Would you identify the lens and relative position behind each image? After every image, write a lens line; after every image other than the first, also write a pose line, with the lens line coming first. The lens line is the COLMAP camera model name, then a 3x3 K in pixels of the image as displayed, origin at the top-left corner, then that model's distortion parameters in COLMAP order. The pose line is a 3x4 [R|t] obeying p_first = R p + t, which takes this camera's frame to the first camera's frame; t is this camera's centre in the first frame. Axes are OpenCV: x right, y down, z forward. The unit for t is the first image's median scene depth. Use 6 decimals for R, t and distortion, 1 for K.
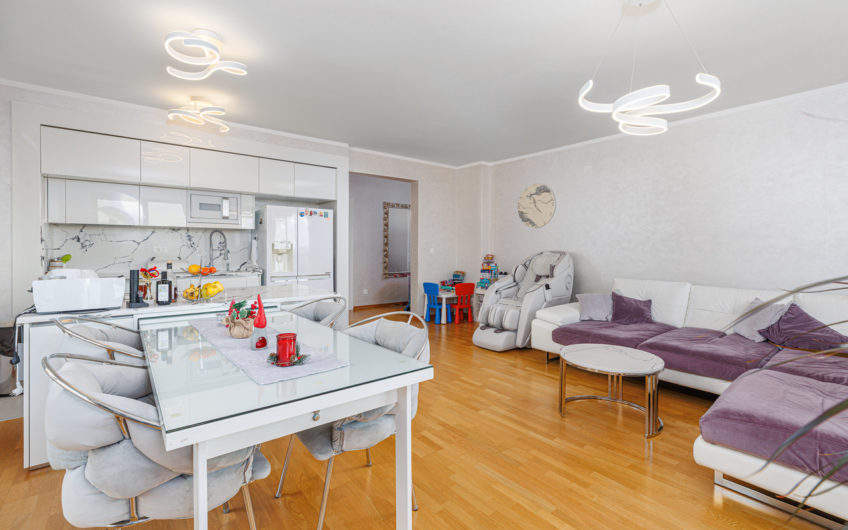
lens RADIAL K [[385.7, 0, 426.3], [0, 385.7, 256.2], [0, 0, 1]] dist [0.000927, 0.000331]
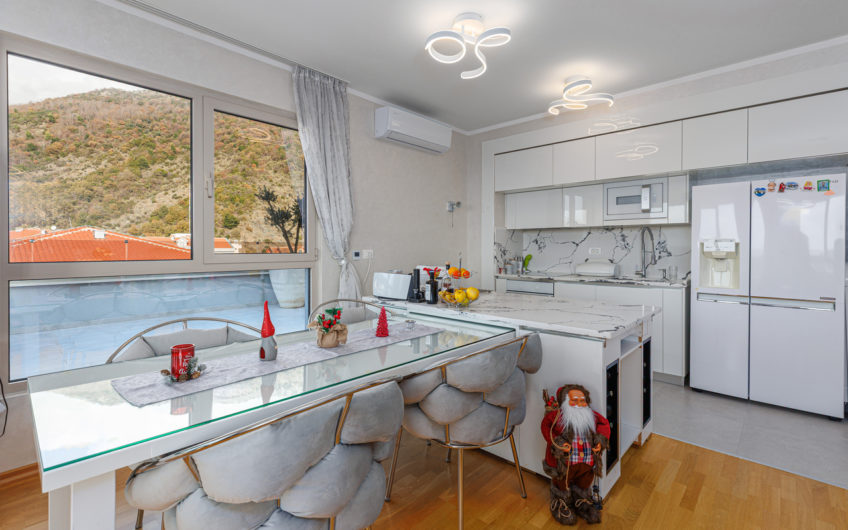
lens RADIAL K [[385.7, 0, 426.3], [0, 385.7, 256.2], [0, 0, 1]] dist [0.000927, 0.000331]
pose [[0.148141, 0.020344, -0.988757, 0.191817], [-0.018919, 0.999664, 0.017734, -0.013013], [0.988785, 0.016079, 0.148476, 0.440970]]
